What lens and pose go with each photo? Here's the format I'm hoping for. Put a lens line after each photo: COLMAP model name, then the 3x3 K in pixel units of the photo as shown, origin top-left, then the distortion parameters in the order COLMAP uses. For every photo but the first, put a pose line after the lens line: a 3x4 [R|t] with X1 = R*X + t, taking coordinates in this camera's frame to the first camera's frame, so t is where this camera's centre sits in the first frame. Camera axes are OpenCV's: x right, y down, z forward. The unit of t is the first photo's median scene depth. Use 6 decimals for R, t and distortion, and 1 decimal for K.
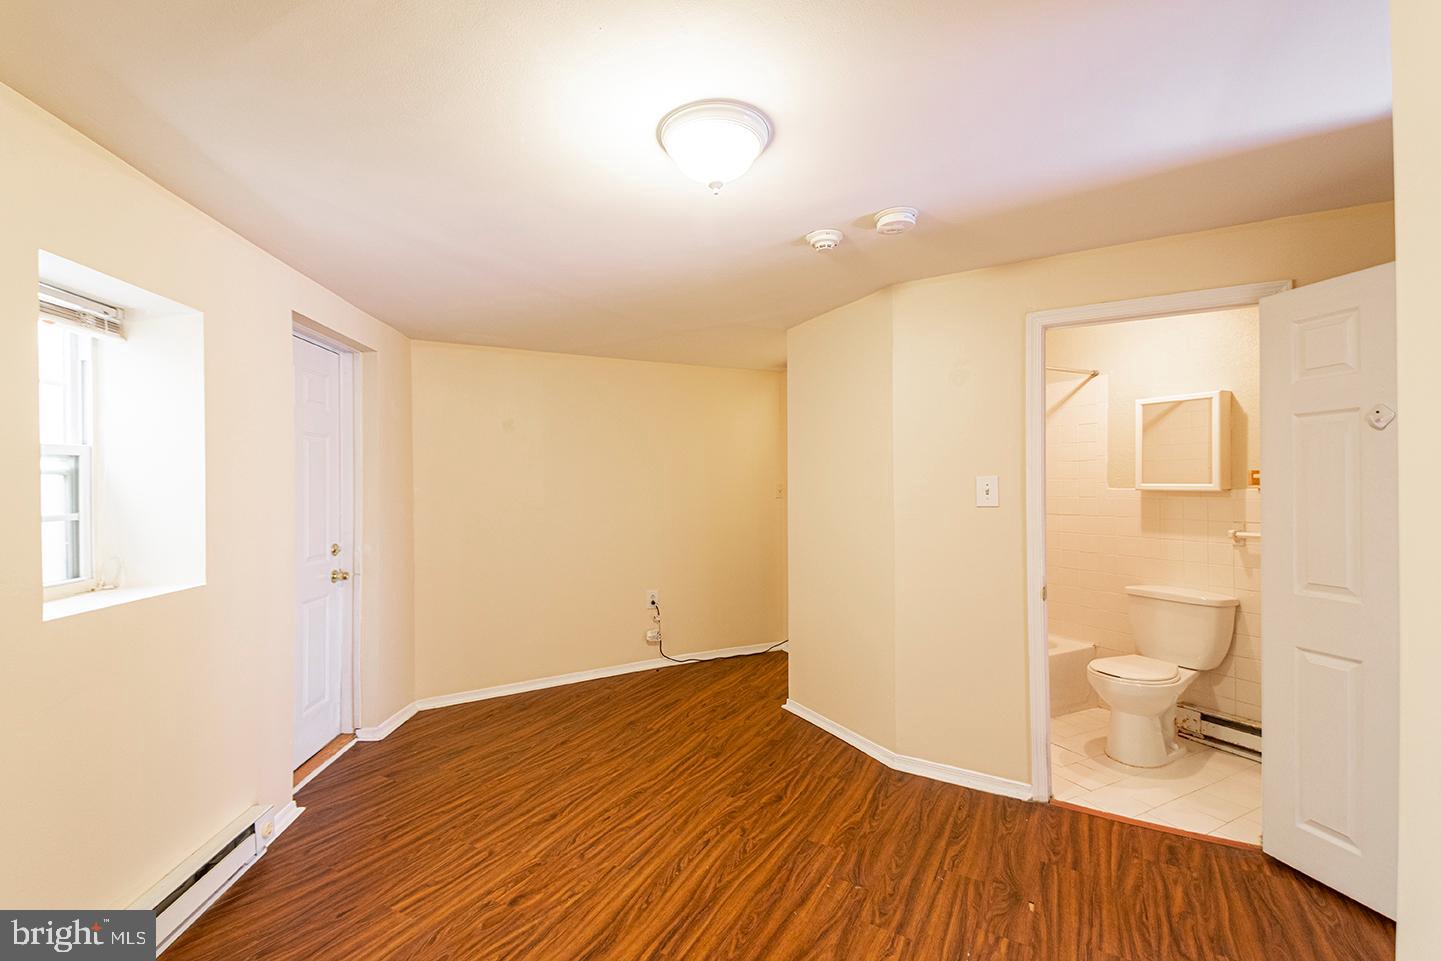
lens RADIAL K [[612.4, 0, 720.5], [0, 612.4, 480.5], [0, 0, 1]] dist [0.036509, -0.021900]
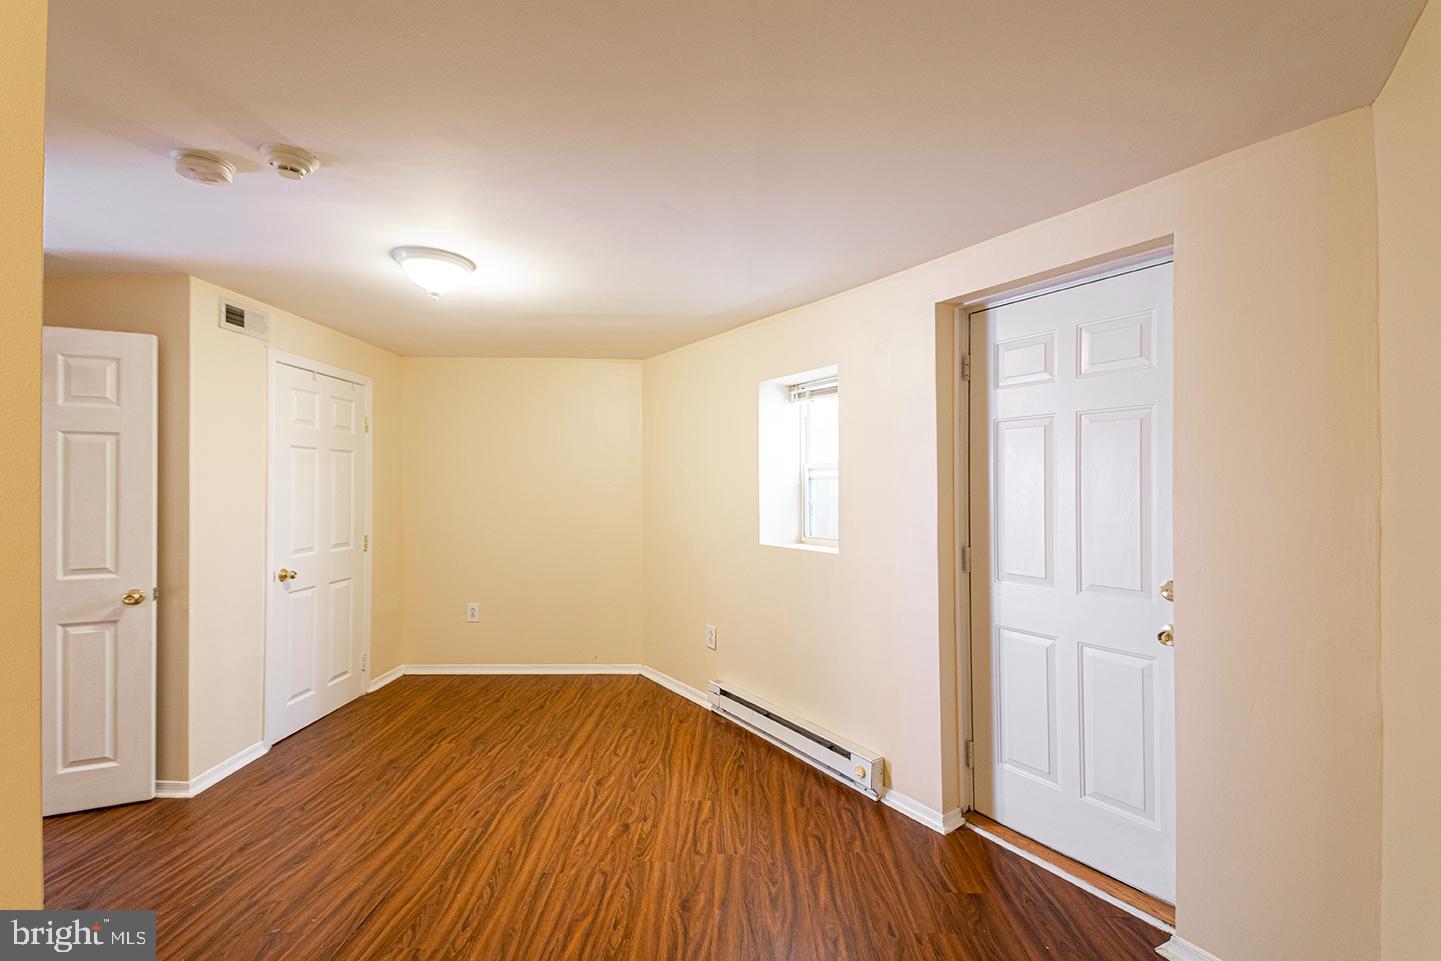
lens RADIAL K [[622.2, 0, 724.8], [0, 622.2, 466.8], [0, 0, 1]] dist [0.078759, -0.038759]
pose [[-0.880870, -0.004474, -0.473337, 0.086961], [0.011575, 0.999453, -0.030988, 0.007311], [0.473216, -0.032775, -0.880336, 2.043250]]
